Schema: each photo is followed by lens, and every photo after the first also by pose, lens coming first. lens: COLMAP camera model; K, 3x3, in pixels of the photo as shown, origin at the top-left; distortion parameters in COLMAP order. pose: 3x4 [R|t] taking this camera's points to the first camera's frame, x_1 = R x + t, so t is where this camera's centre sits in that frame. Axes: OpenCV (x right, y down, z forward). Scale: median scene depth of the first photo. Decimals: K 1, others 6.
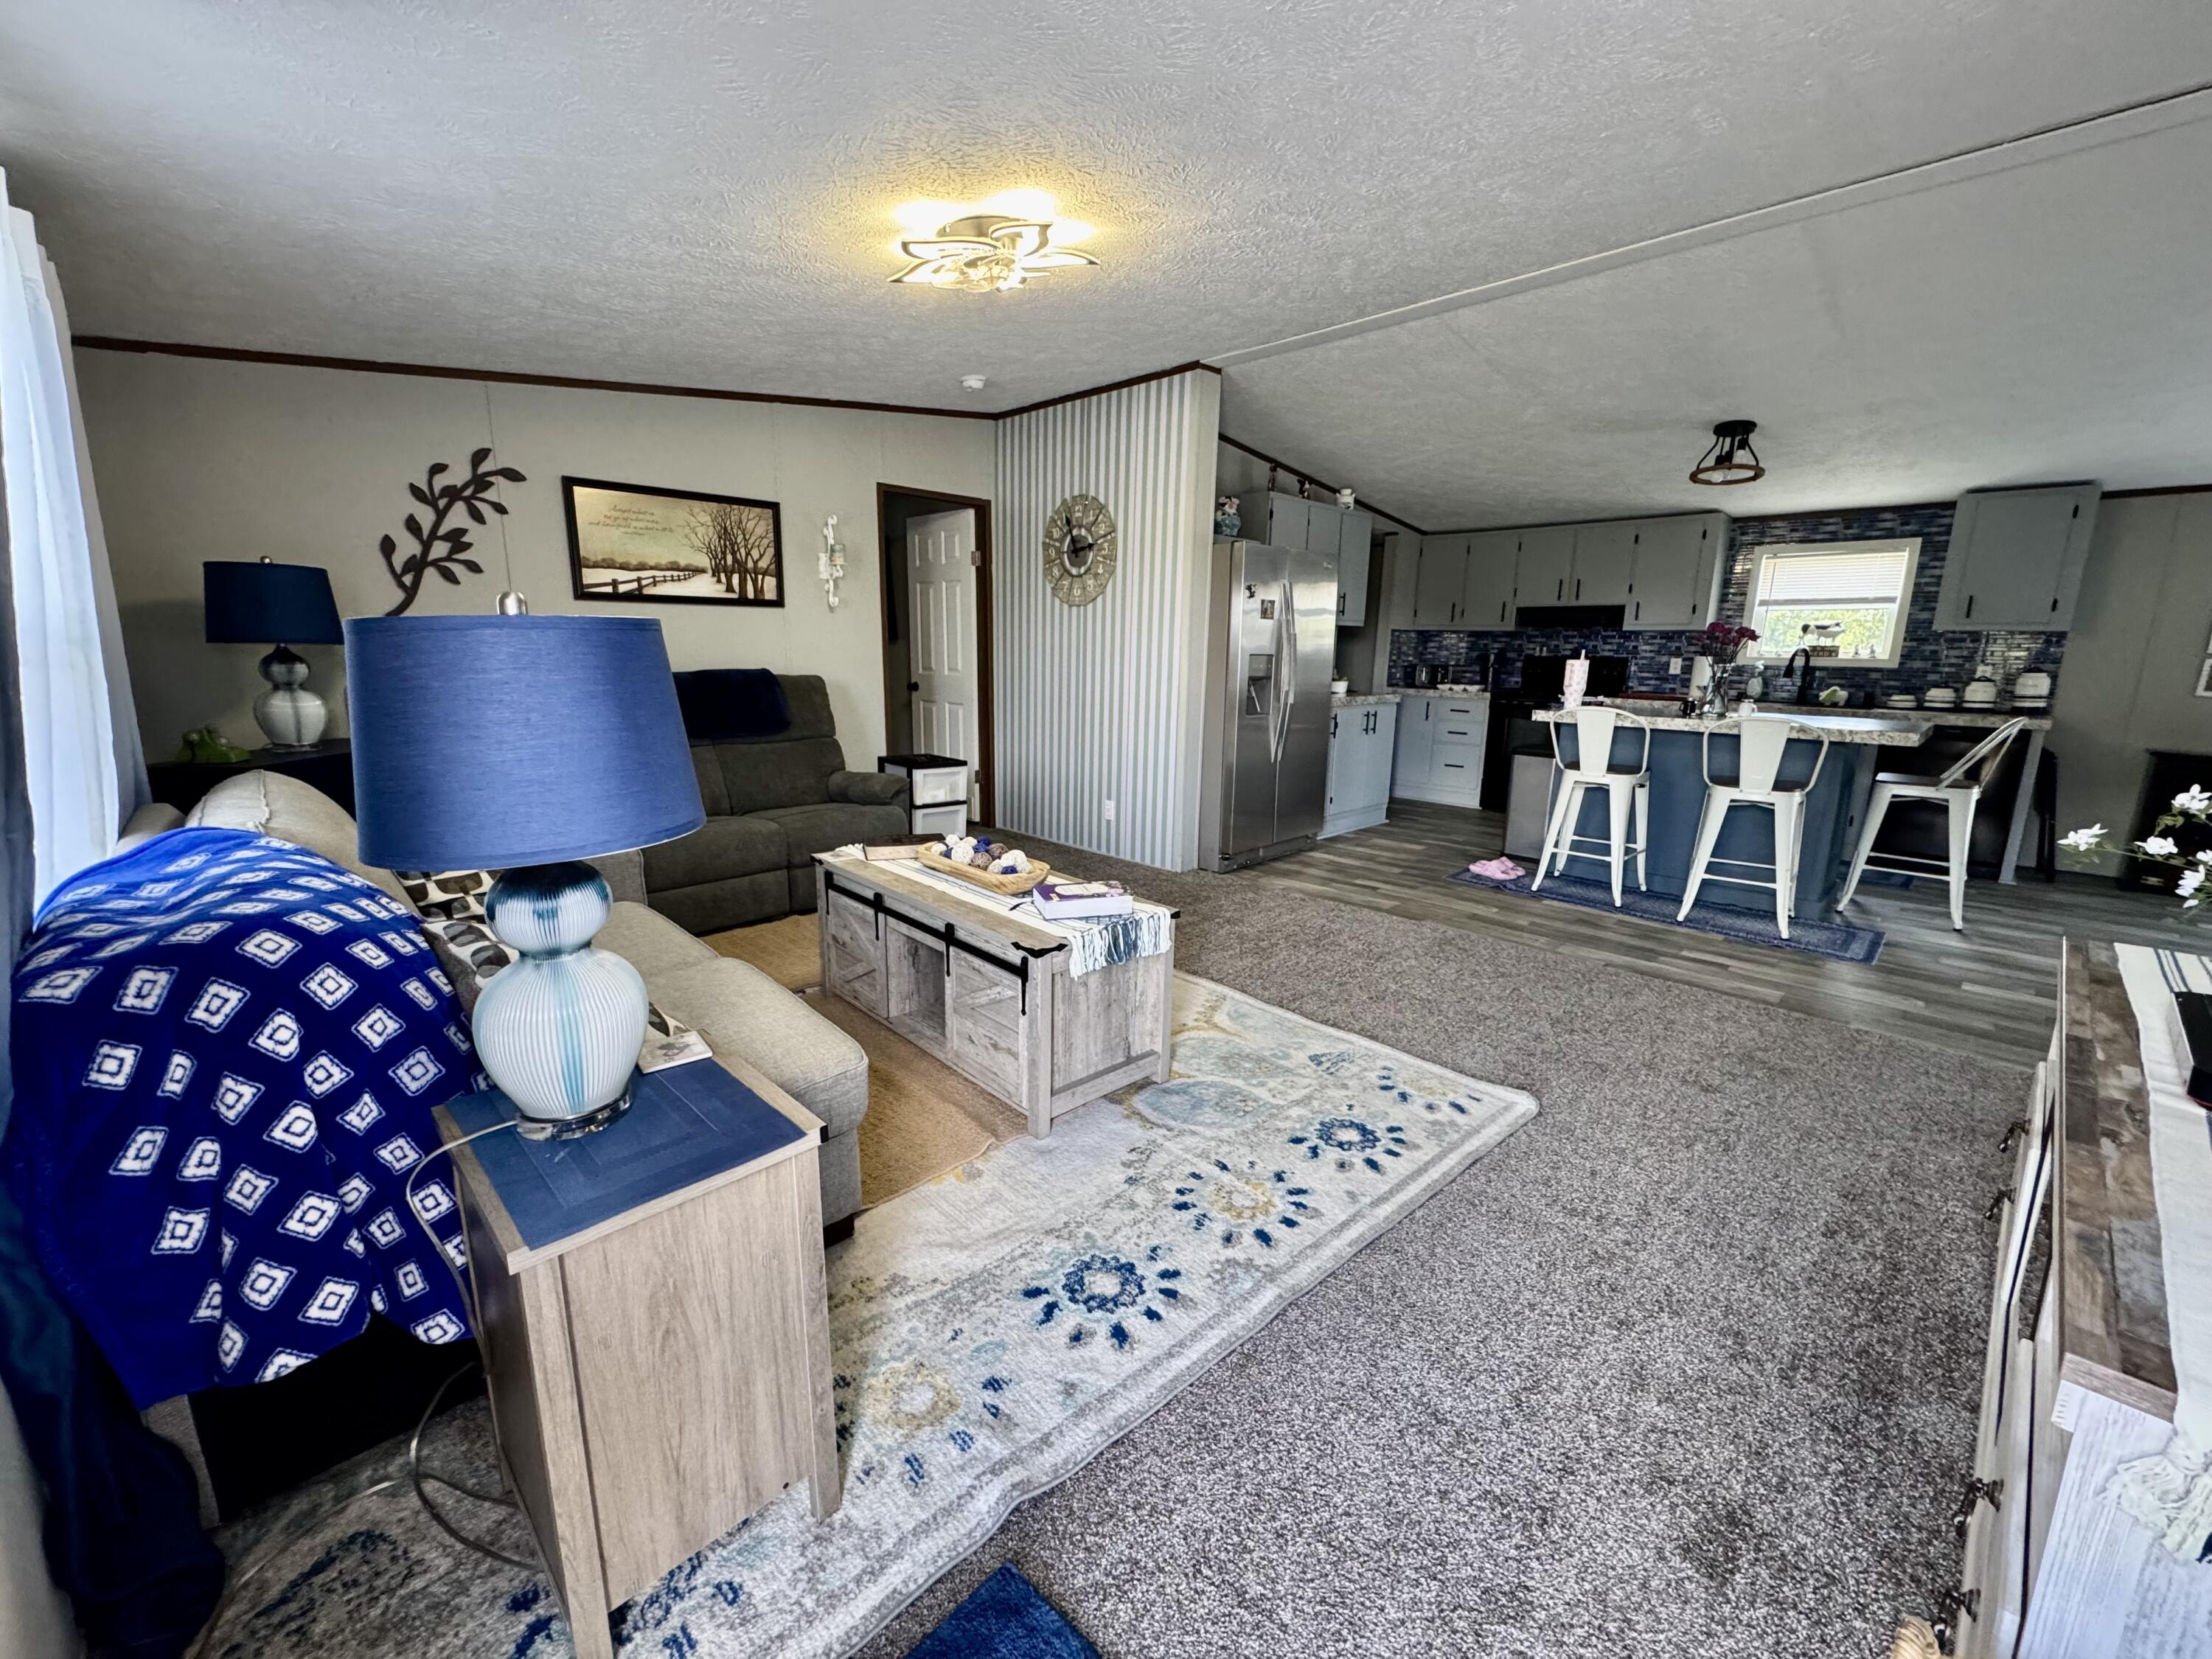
lens RADIAL K [[888.7, 0, 1105.4], [0, 888.7, 825.4], [0, 0, 1]] dist [-0.004483, 0.000692]
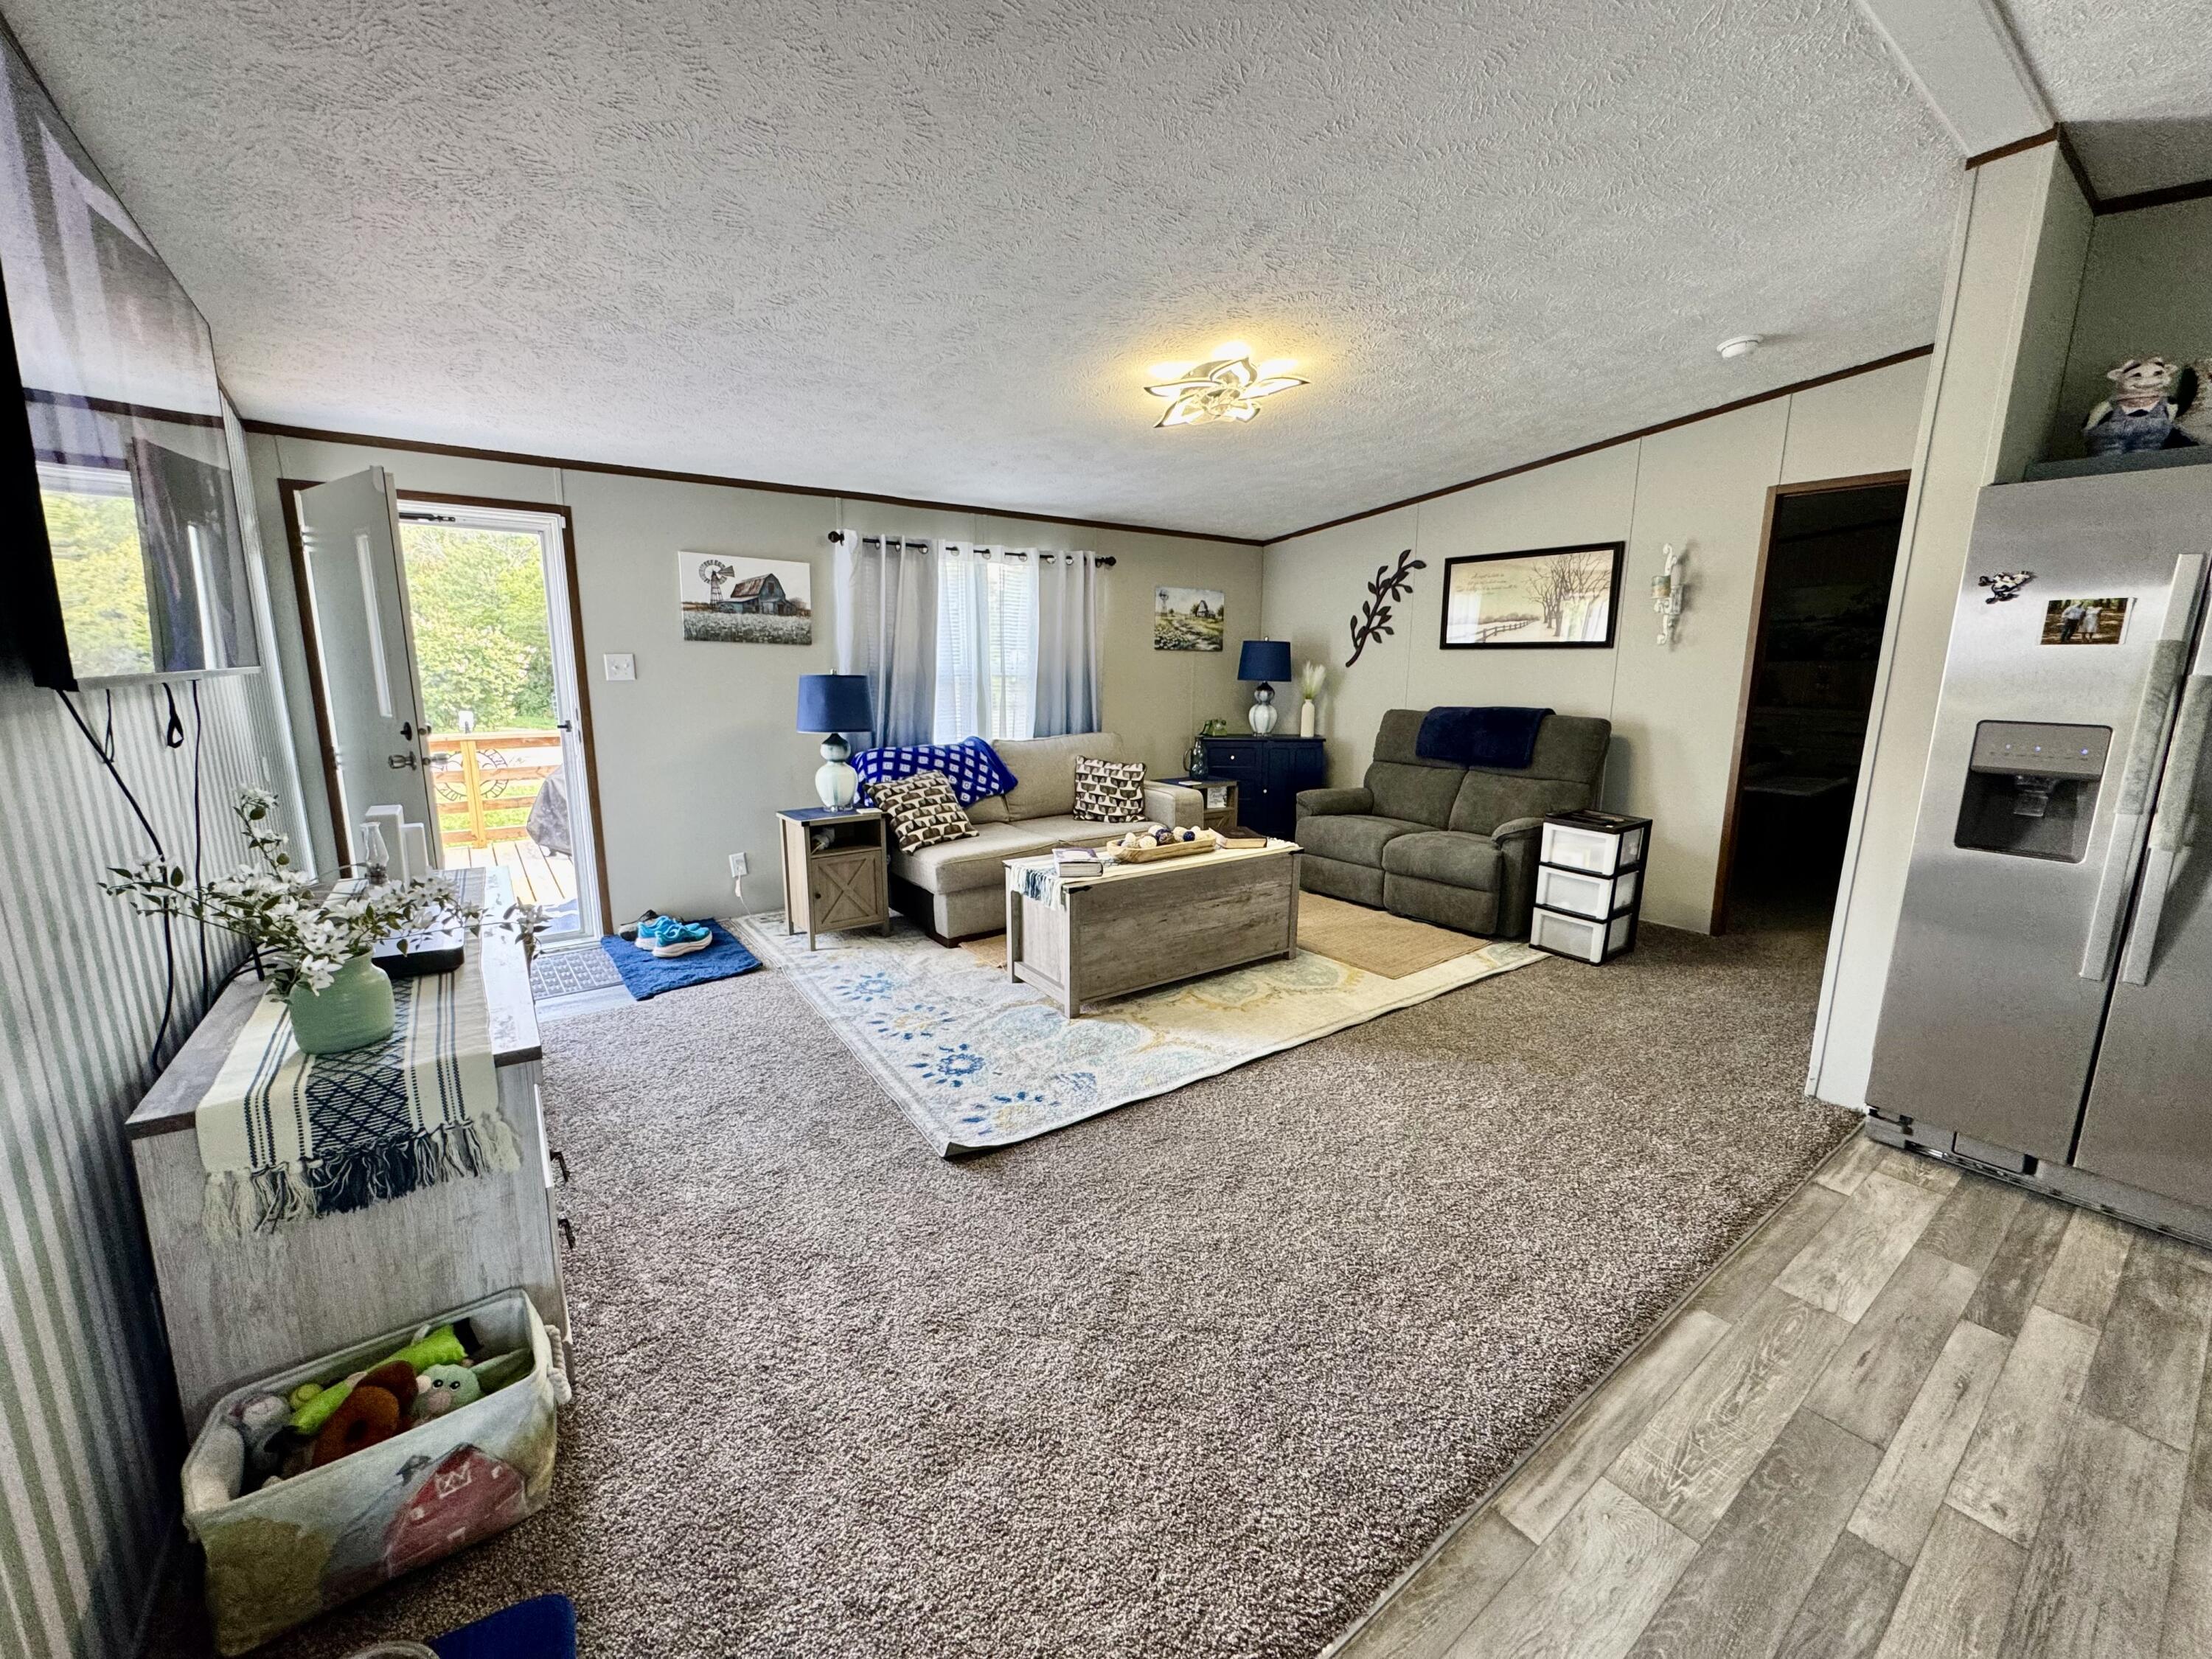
lens RADIAL K [[888.7, 0, 1097.2], [0, 888.7, 825.2], [0, 0, 1]] dist [-0.004483, 0.000692]
pose [[-0.147864, 0.165897, -0.974995, 0.895737], [-0.205857, 0.959077, 0.194408, -0.171022], [0.967346, 0.229456, -0.107662, 0.777652]]
